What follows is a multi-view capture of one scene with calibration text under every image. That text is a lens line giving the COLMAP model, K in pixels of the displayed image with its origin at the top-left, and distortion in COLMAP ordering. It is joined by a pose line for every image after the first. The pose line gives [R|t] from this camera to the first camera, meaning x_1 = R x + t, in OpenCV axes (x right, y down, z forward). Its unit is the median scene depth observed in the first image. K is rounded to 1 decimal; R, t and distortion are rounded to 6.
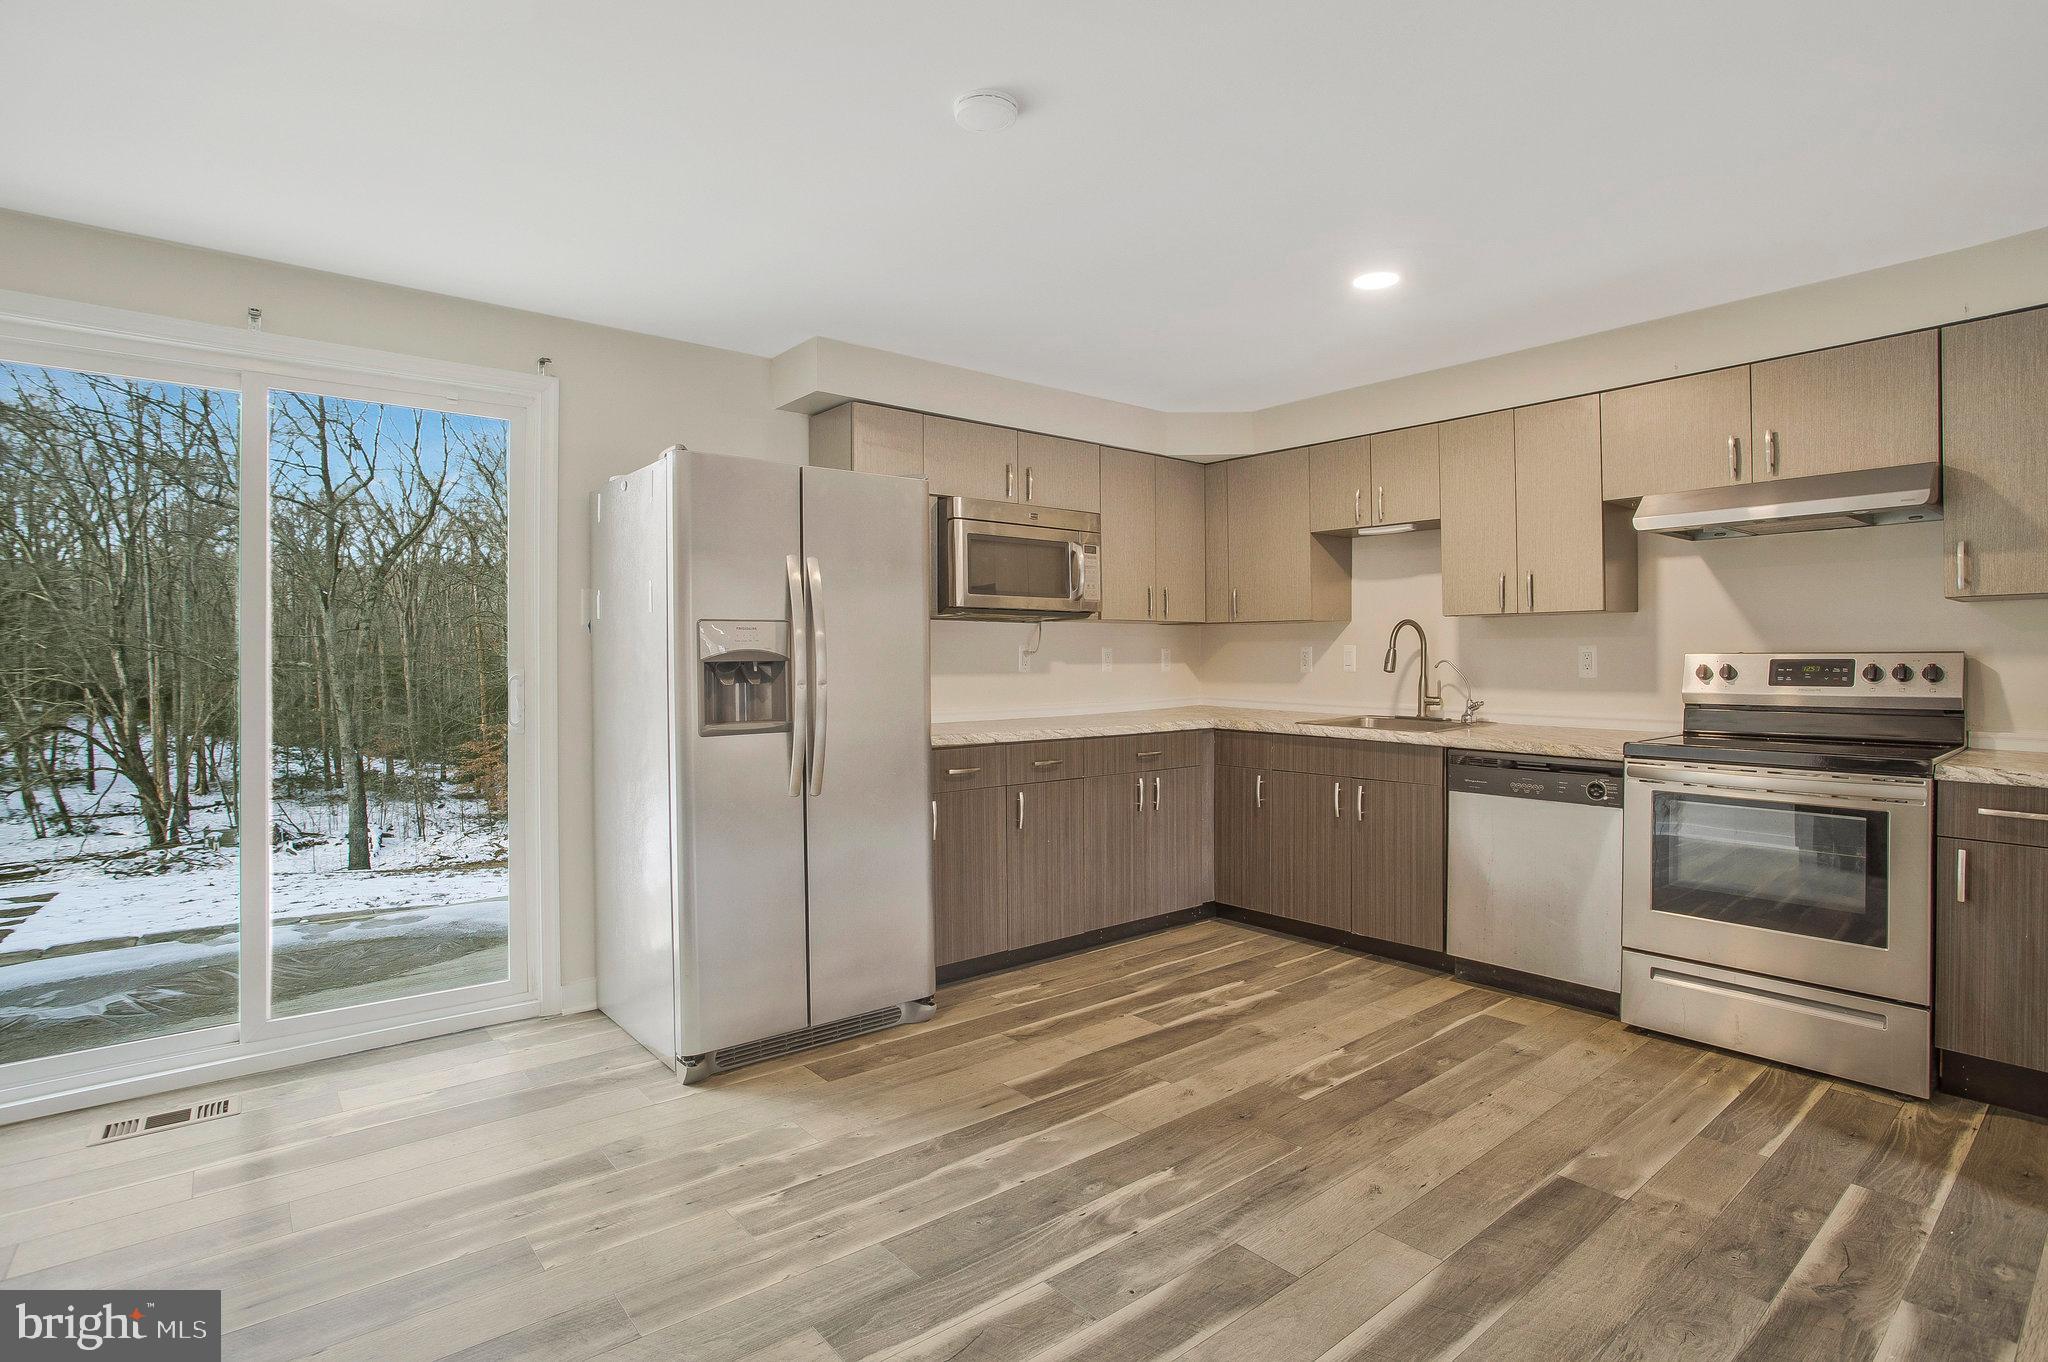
lens RADIAL K [[1020.0, 0, 1033.5], [0, 1020.0, 665.3], [0, 0, 1]] dist [-0.057772, 0.014903]
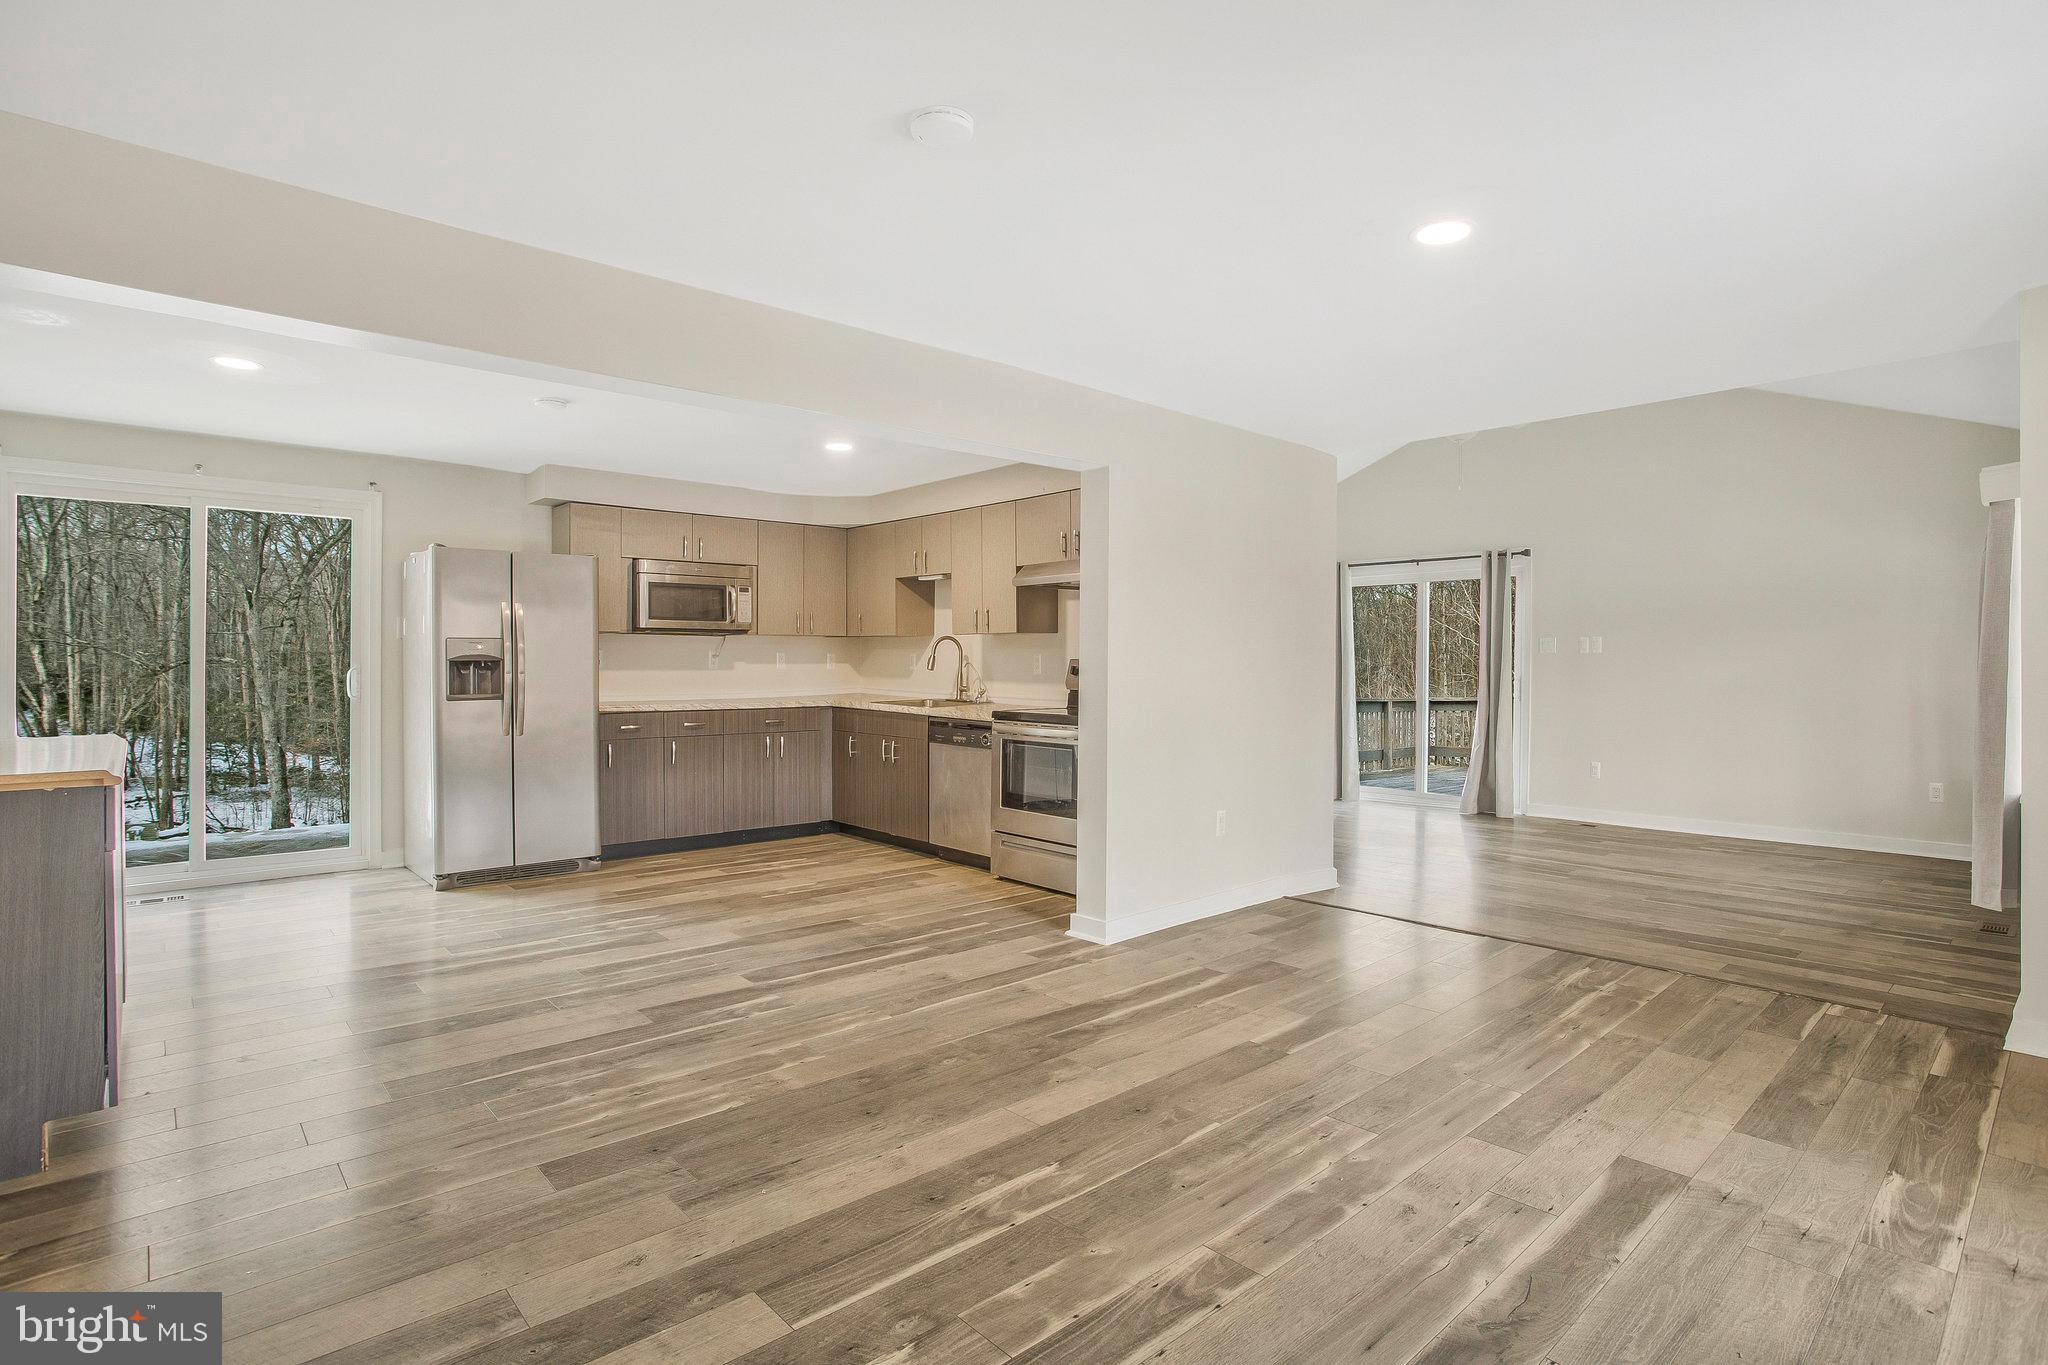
lens RADIAL K [[1020.0, 0, 1021.2], [0, 1020.0, 664.4], [0, 0, 1]] dist [-0.057772, 0.014903]
pose [[0.999084, 0.006875, 0.042246, 0.435732], [-0.006786, 0.999974, -0.002243, 0.000213], [-0.042261, 0.001955, 0.999105, -0.592522]]
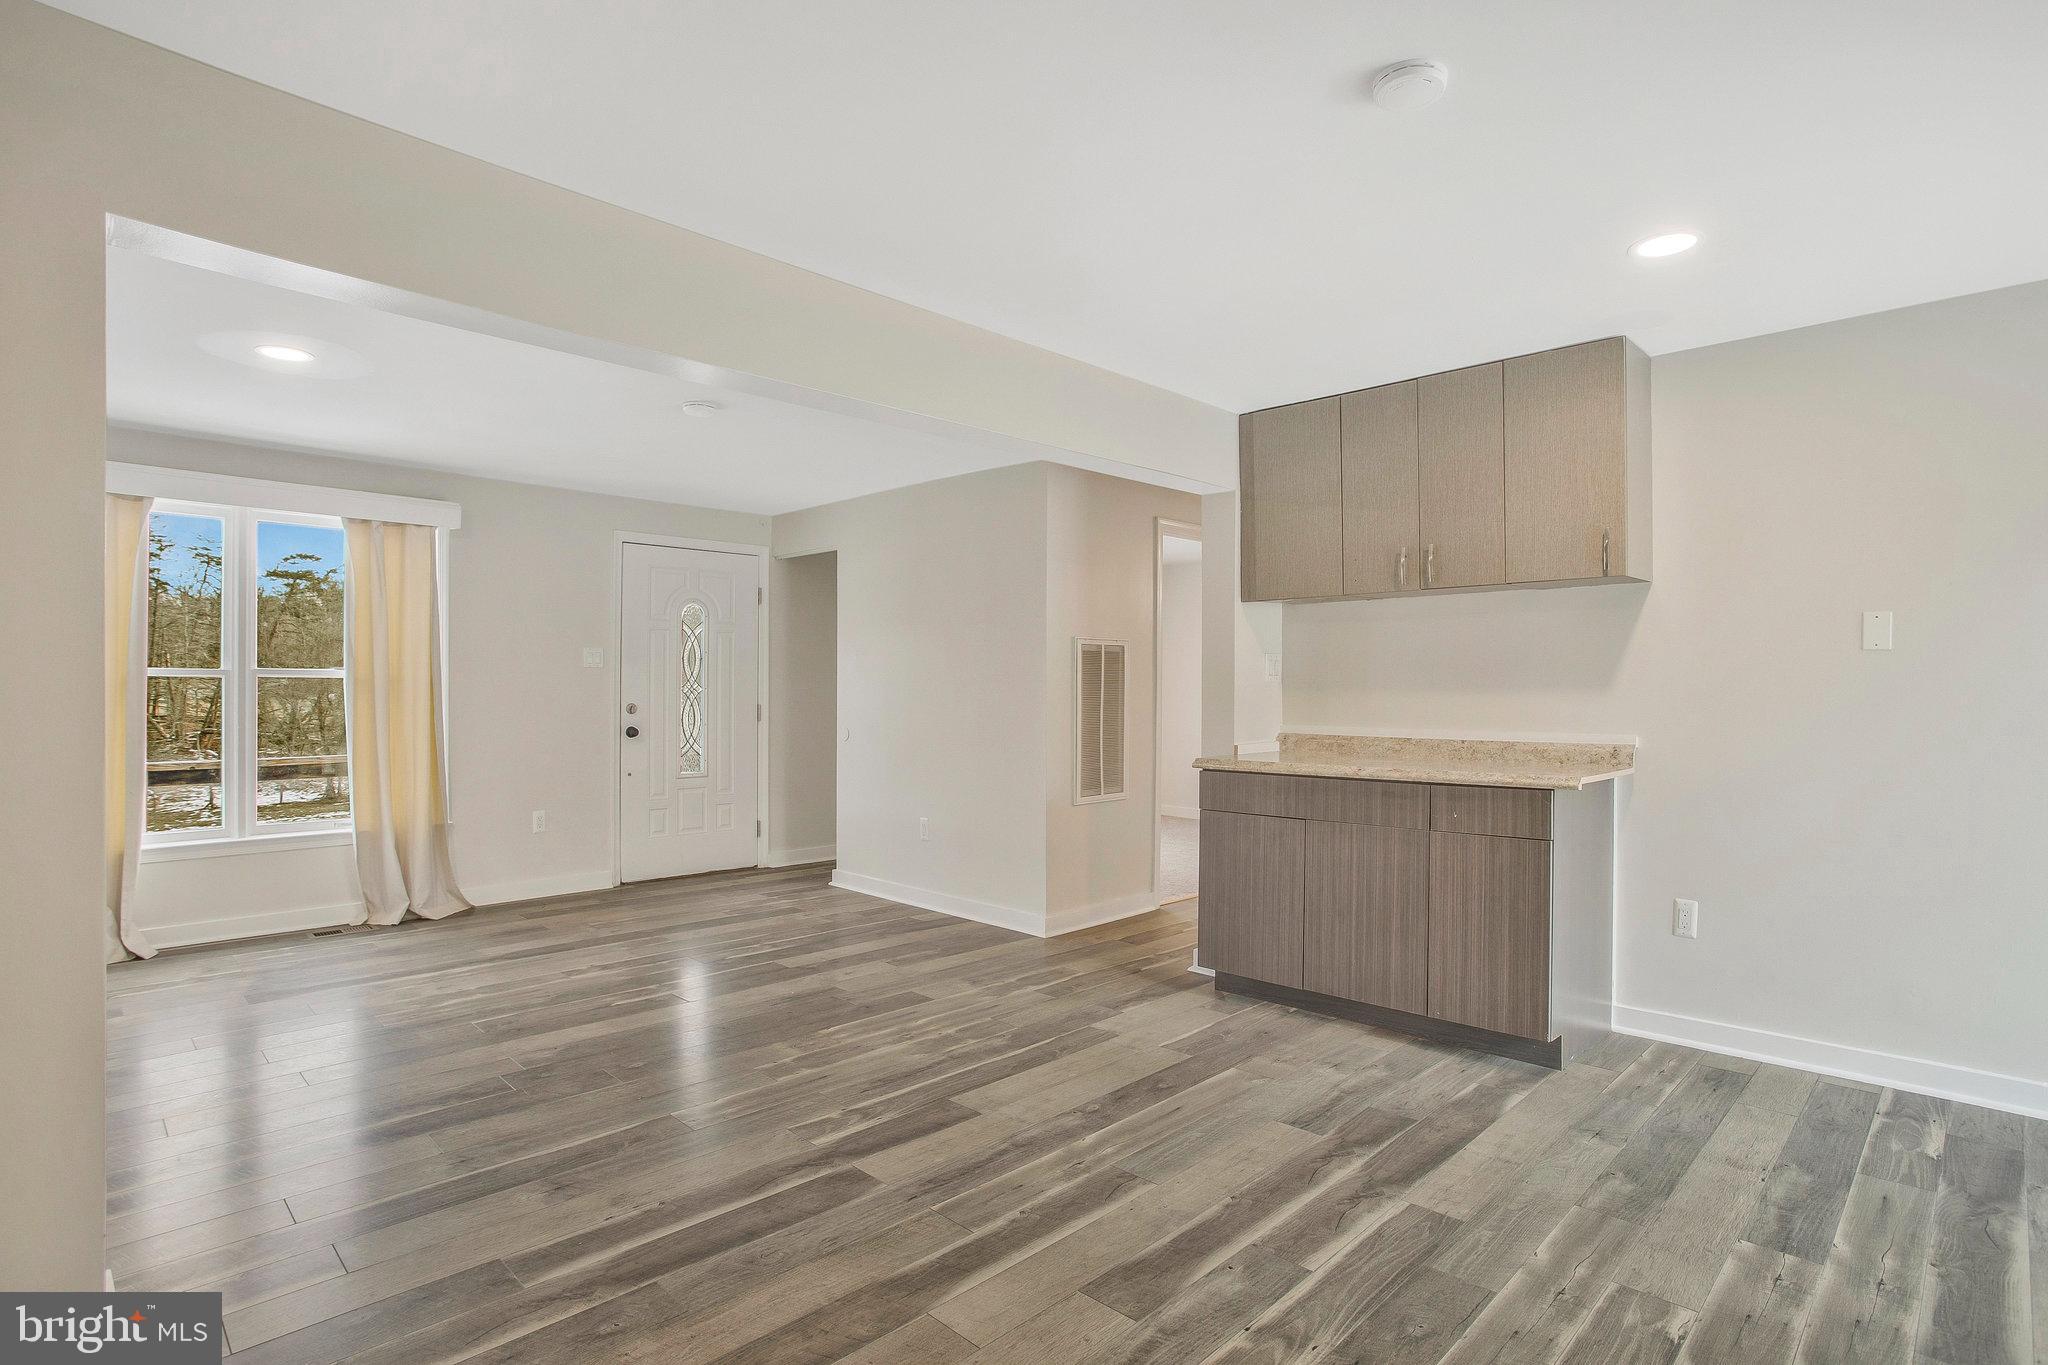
lens RADIAL K [[1020.0, 0, 1051.0], [0, 1020.0, 693.4], [0, 0, 1]] dist [-0.057772, 0.014903]
pose [[-0.993068, -0.000263, -0.117545, 0.191547], [-0.000676, 0.999994, 0.003469, -0.005346], [0.117543, 0.003525, -0.993061, 0.934100]]
